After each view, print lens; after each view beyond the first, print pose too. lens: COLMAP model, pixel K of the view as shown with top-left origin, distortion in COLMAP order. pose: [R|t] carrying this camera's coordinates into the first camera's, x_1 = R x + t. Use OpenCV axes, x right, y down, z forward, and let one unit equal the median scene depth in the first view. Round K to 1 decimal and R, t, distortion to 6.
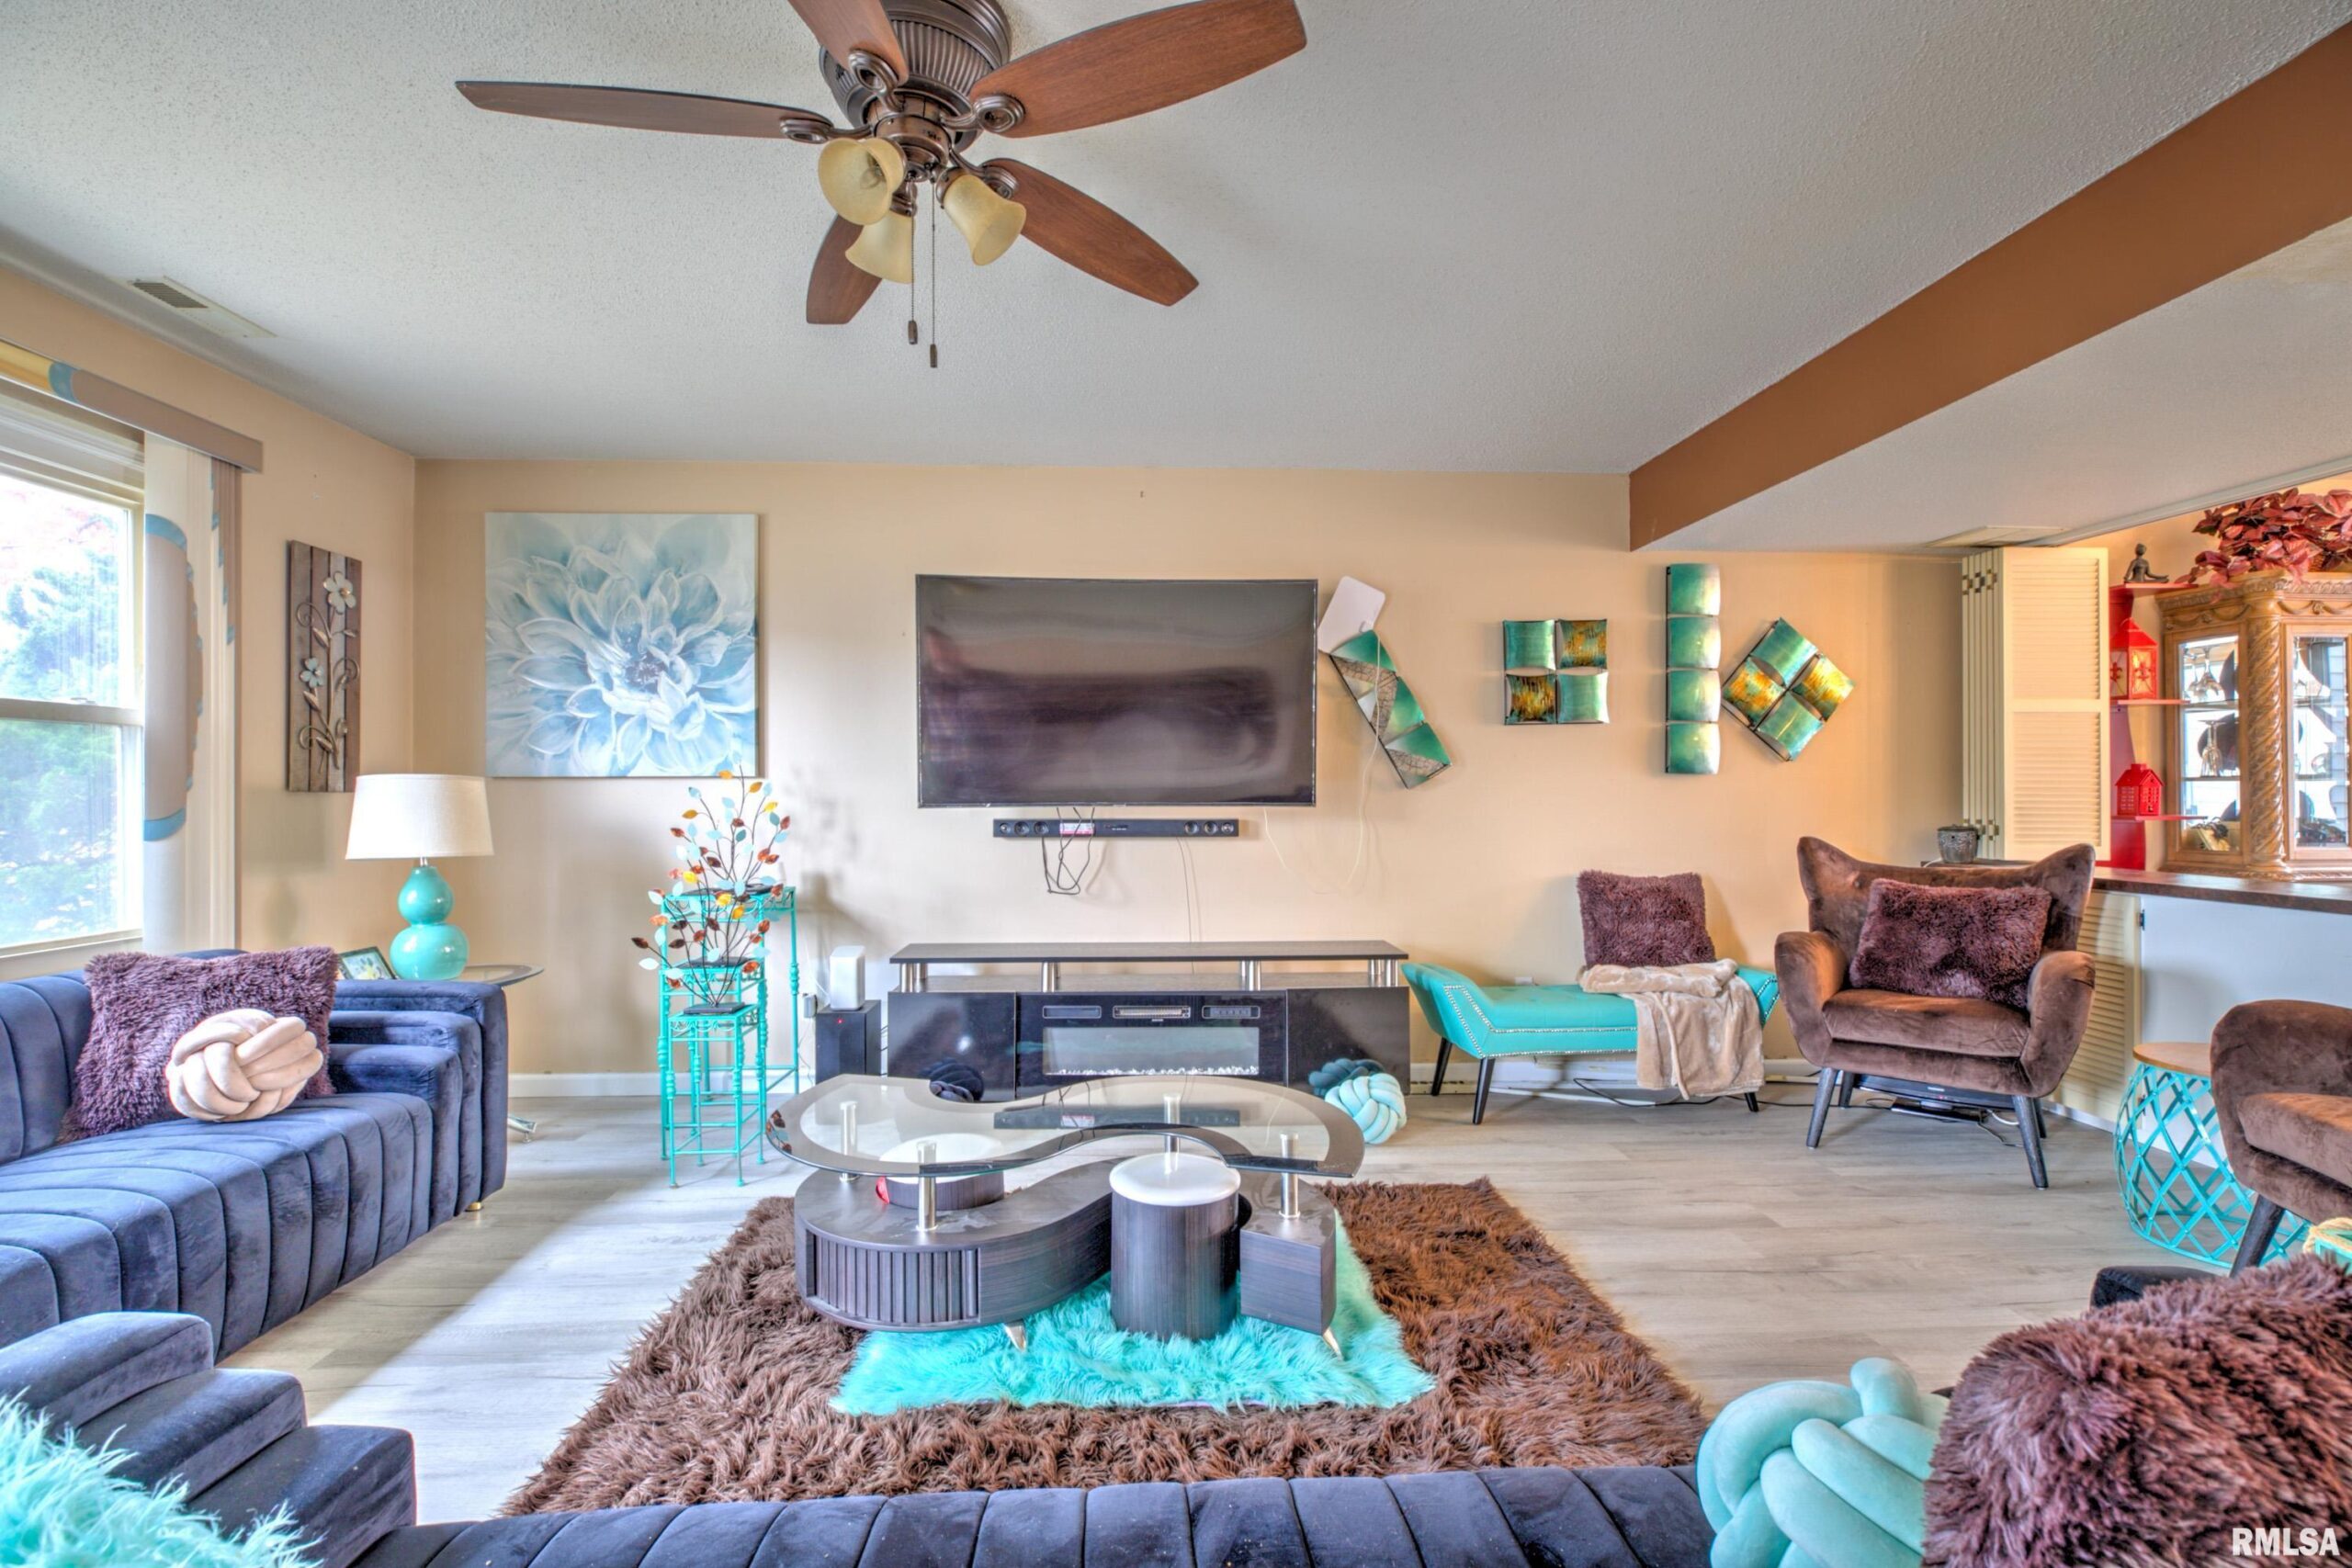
lens RADIAL K [[1085.5, 0, 1166.9], [0, 1085.5, 784.9], [0, 0, 1]] dist [-0.002177, 0.000673]
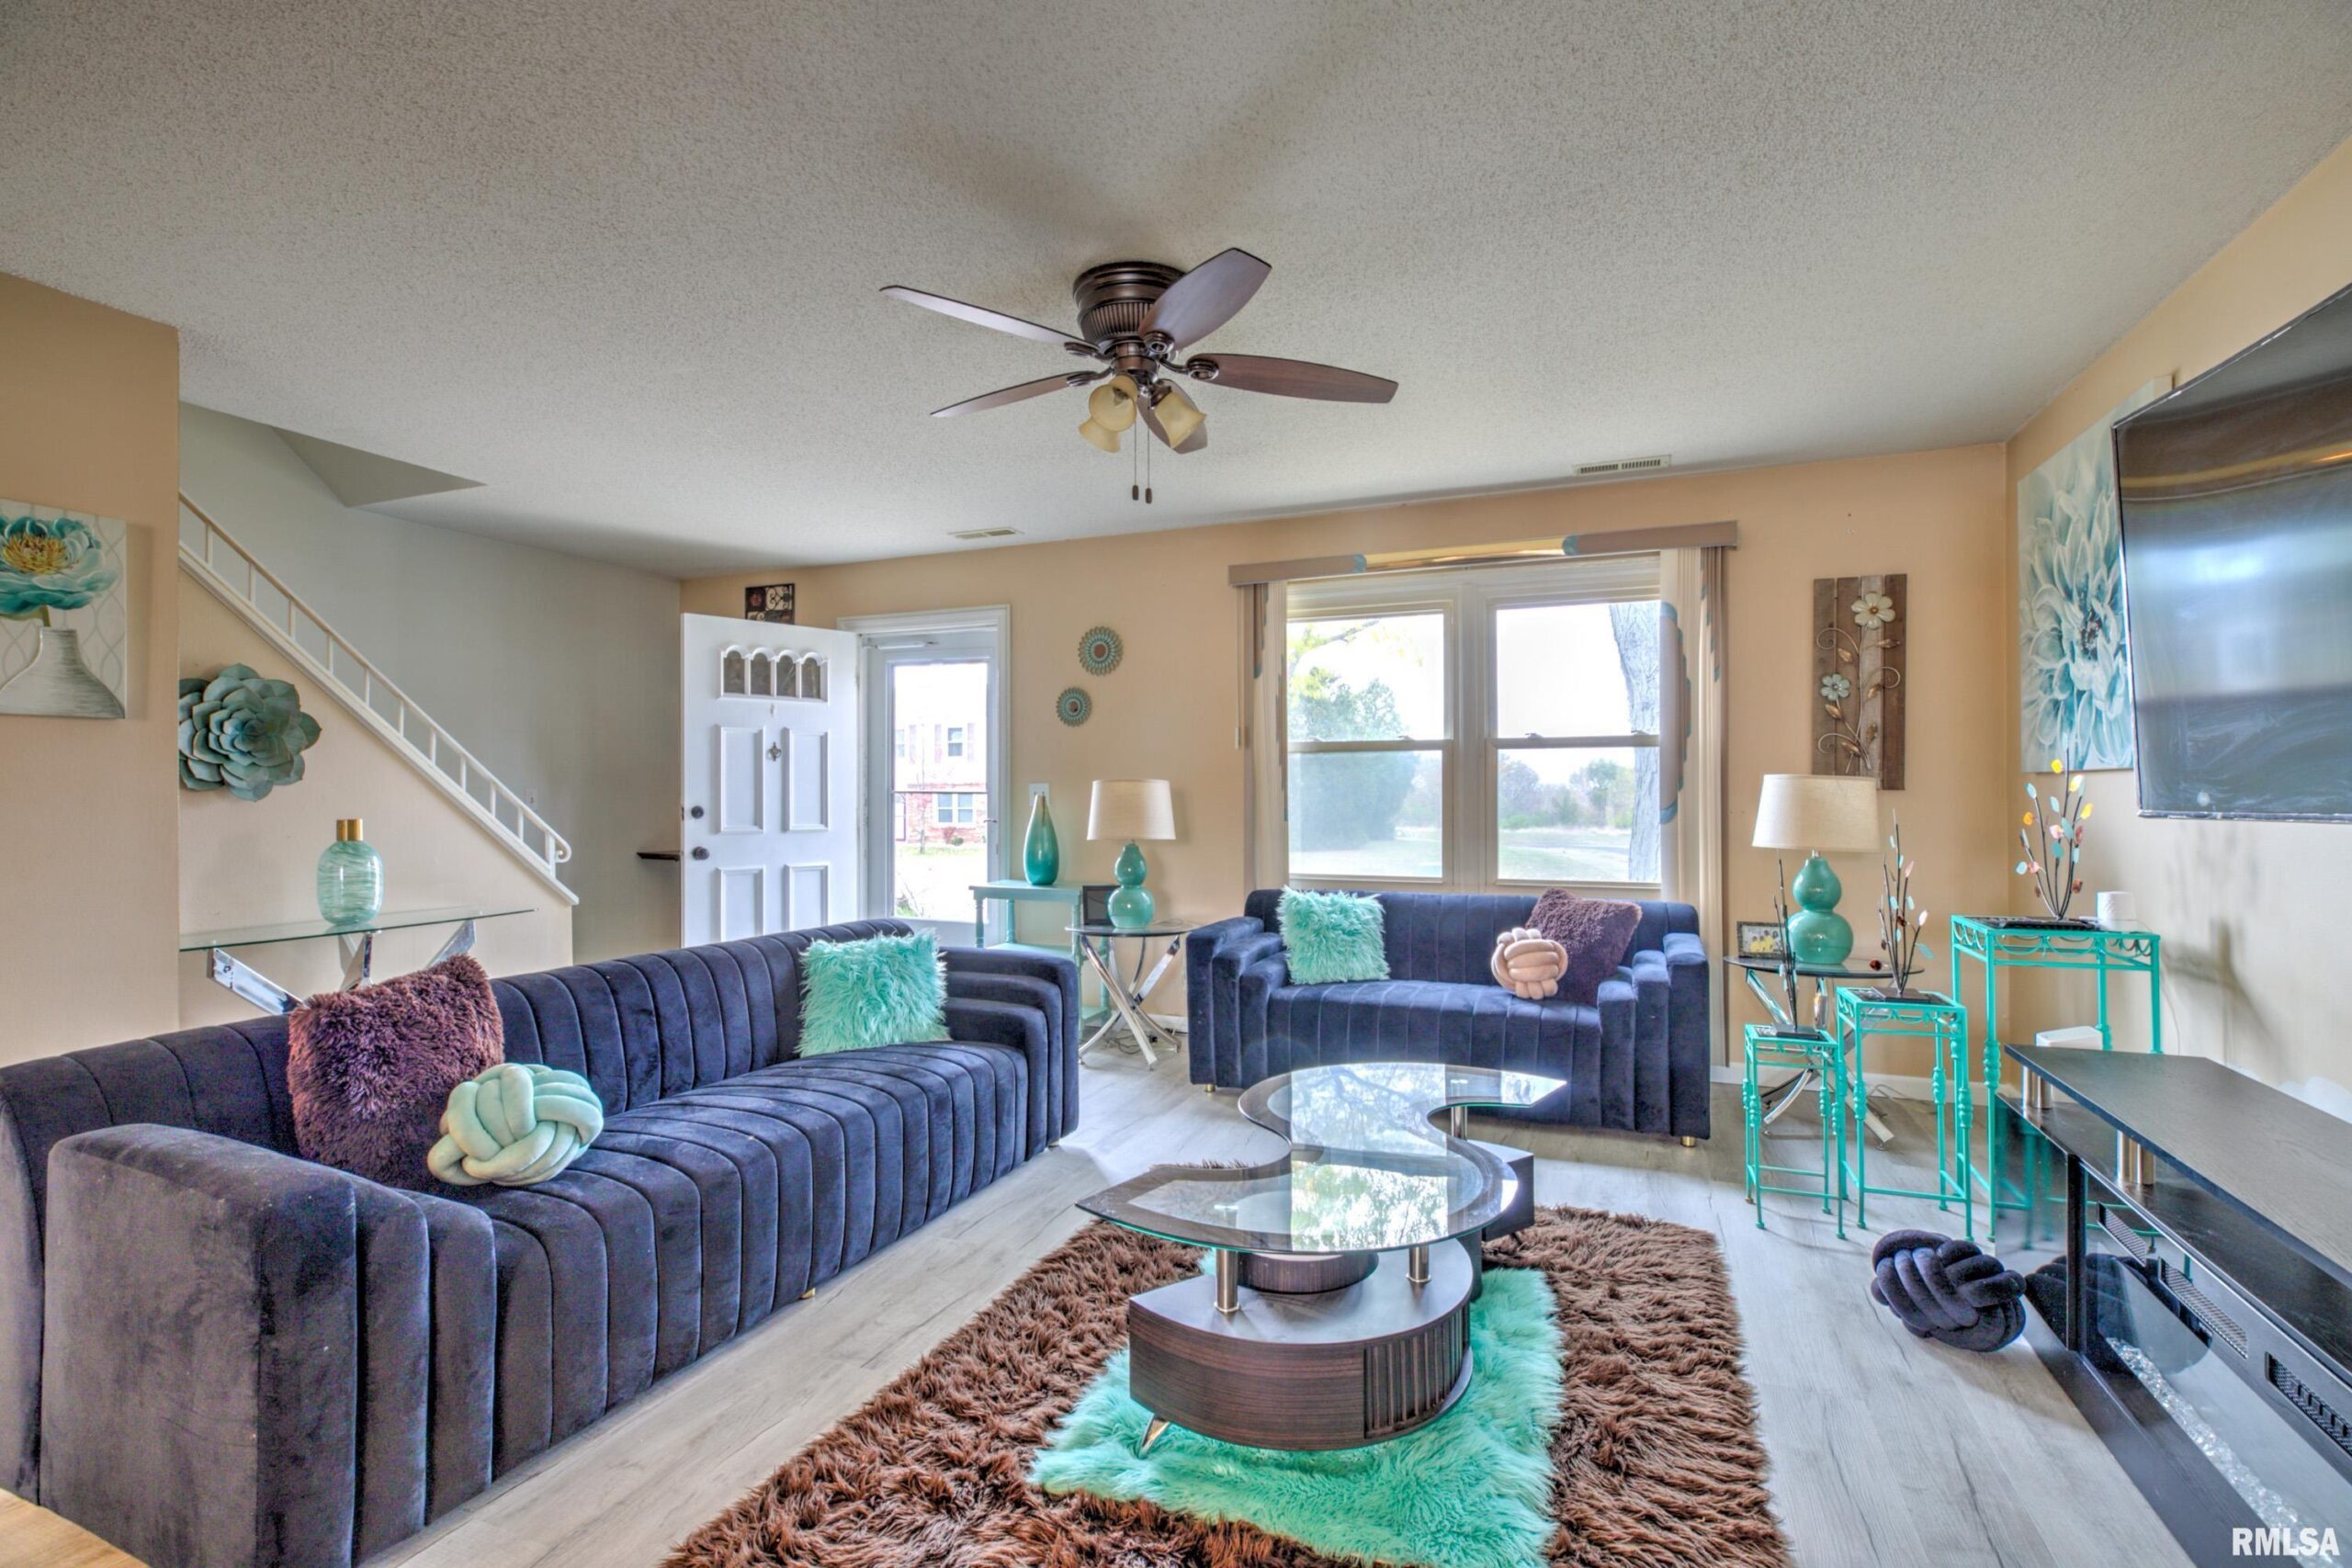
lens RADIAL K [[1085.5, 0, 1153.2], [0, 1085.5, 781.2], [0, 0, 1]] dist [-0.002177, 0.000673]
pose [[-0.443118, -0.007581, -0.896431, 0.504071], [0.007190, 0.999902, -0.012010, 0.004944], [0.896434, -0.011767, -0.443020, 0.745745]]
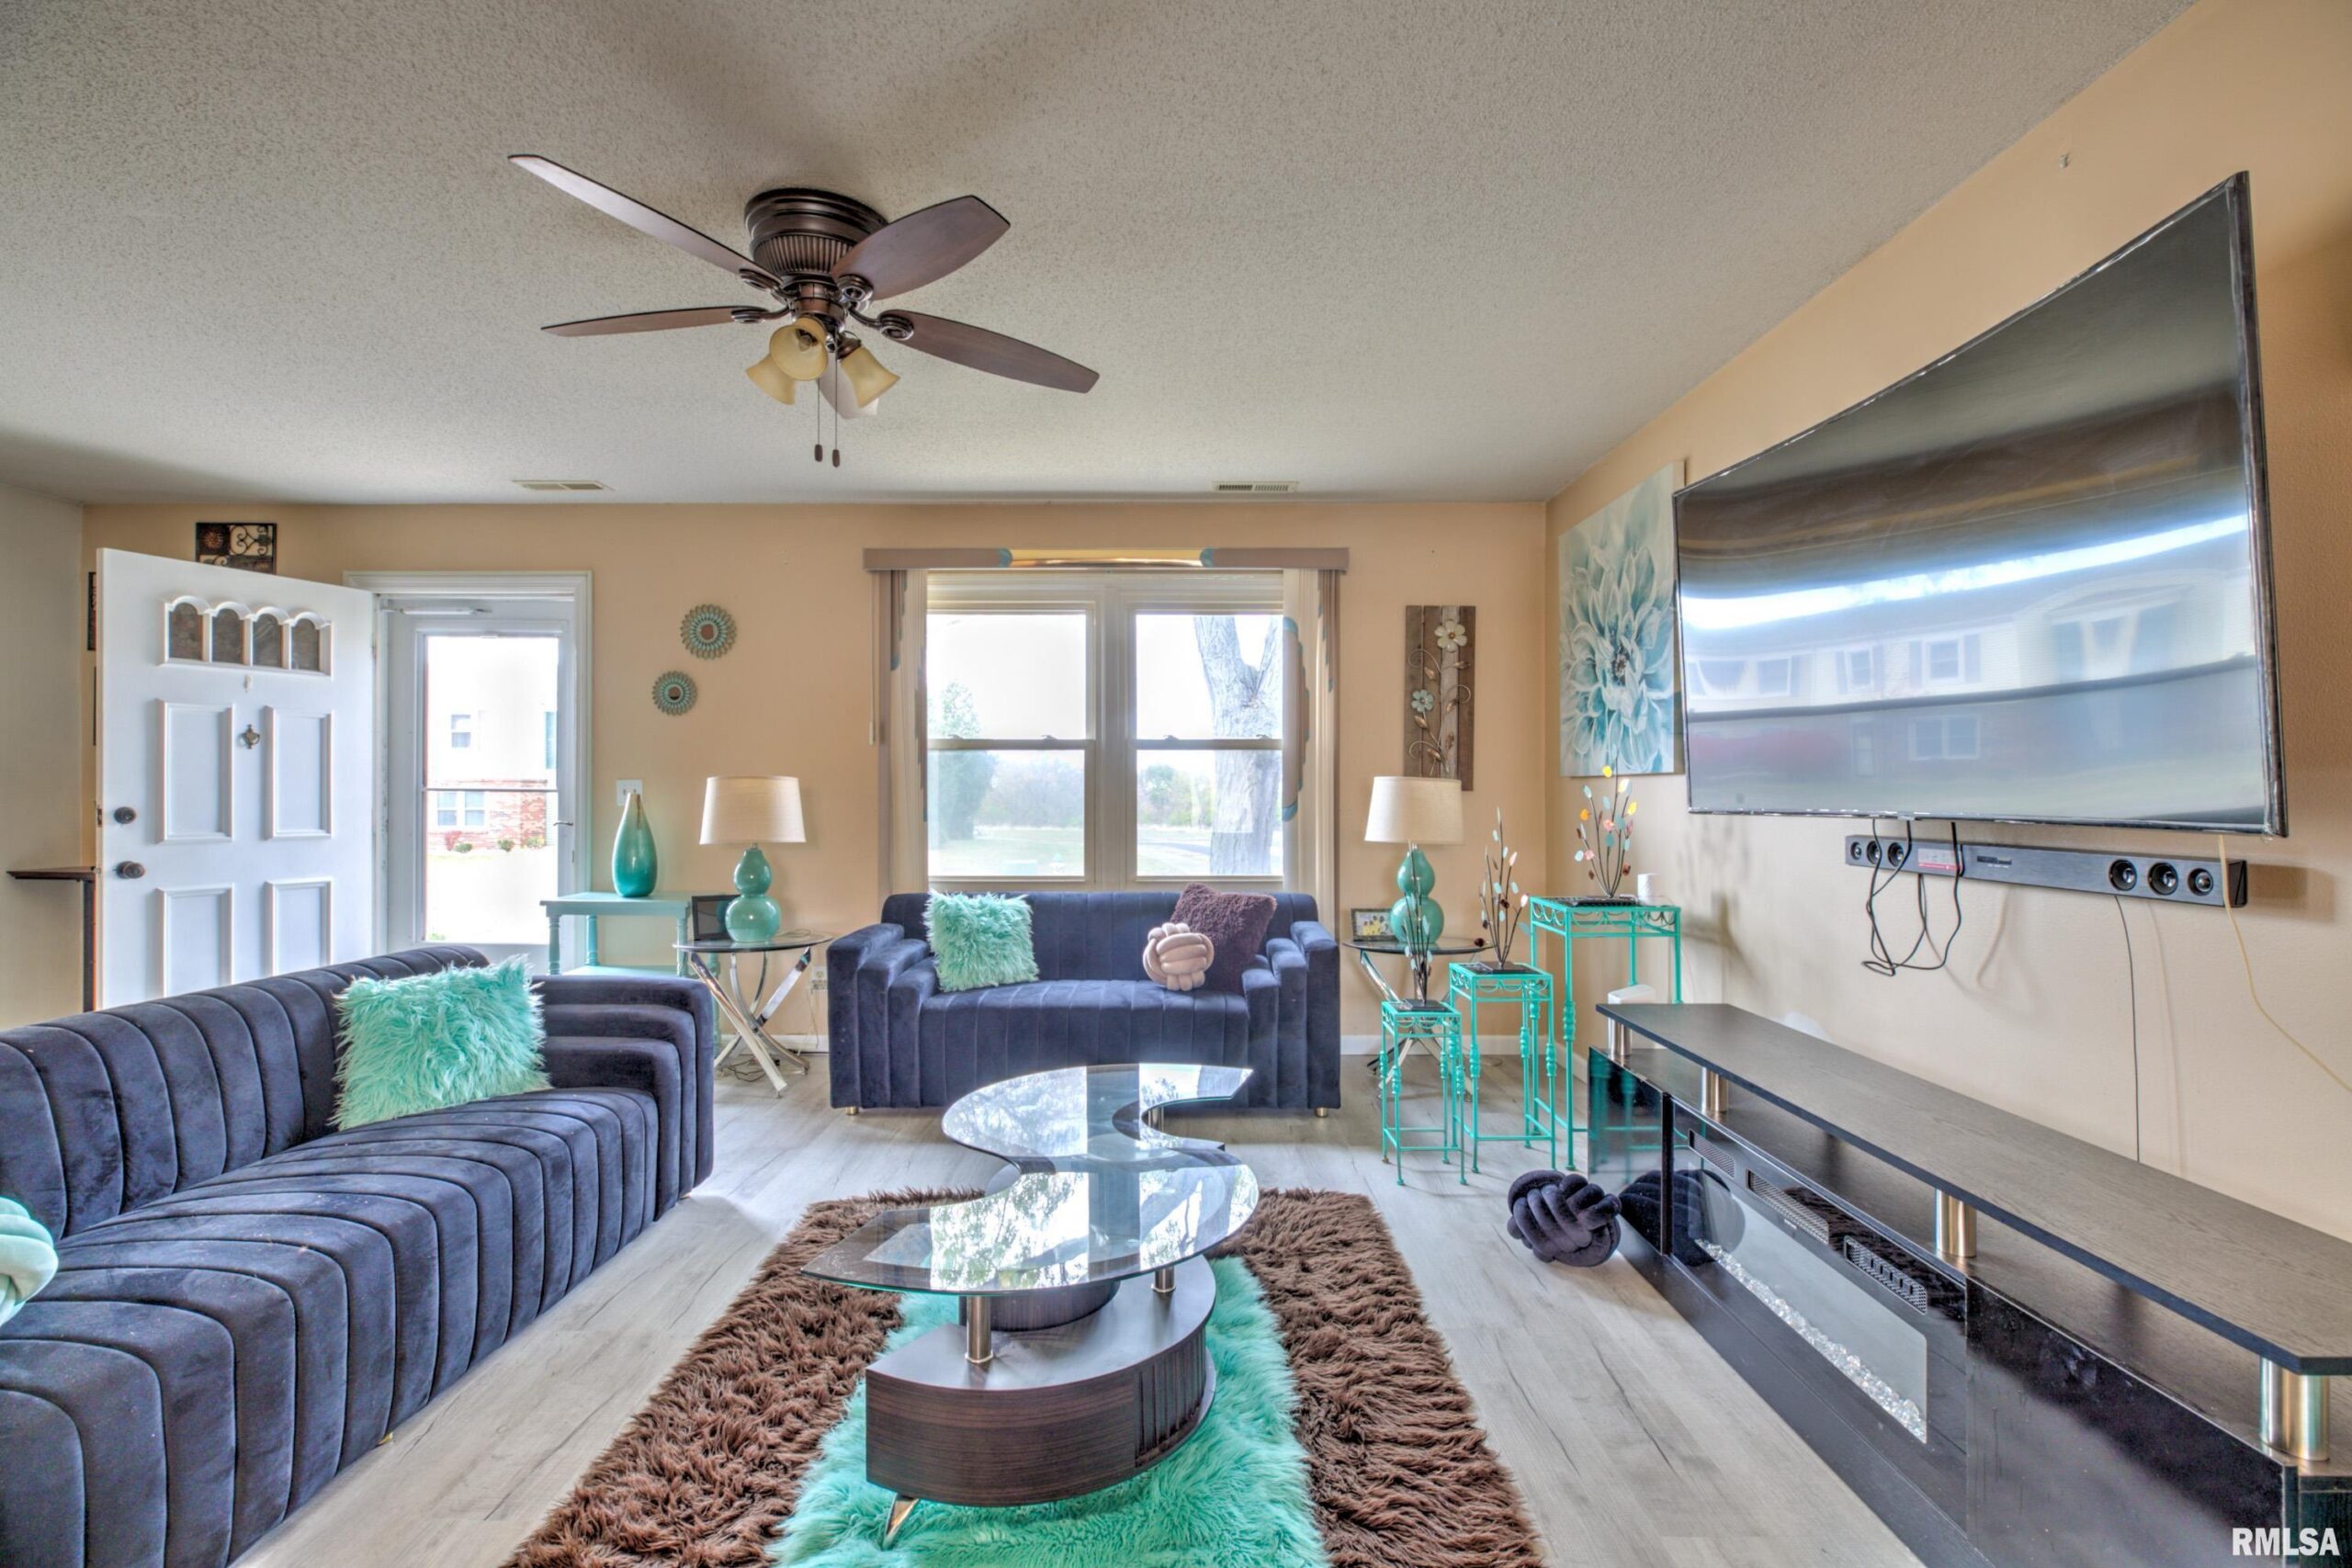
lens RADIAL K [[1085.5, 0, 1155.8], [0, 1085.5, 782.7], [0, 0, 1]] dist [-0.002177, 0.000673]
pose [[-0.064663, -0.007491, -0.997879, 0.489969], [0.004298, 0.999960, -0.007785, 0.004992], [0.997898, -0.004792, -0.064628, 0.659303]]
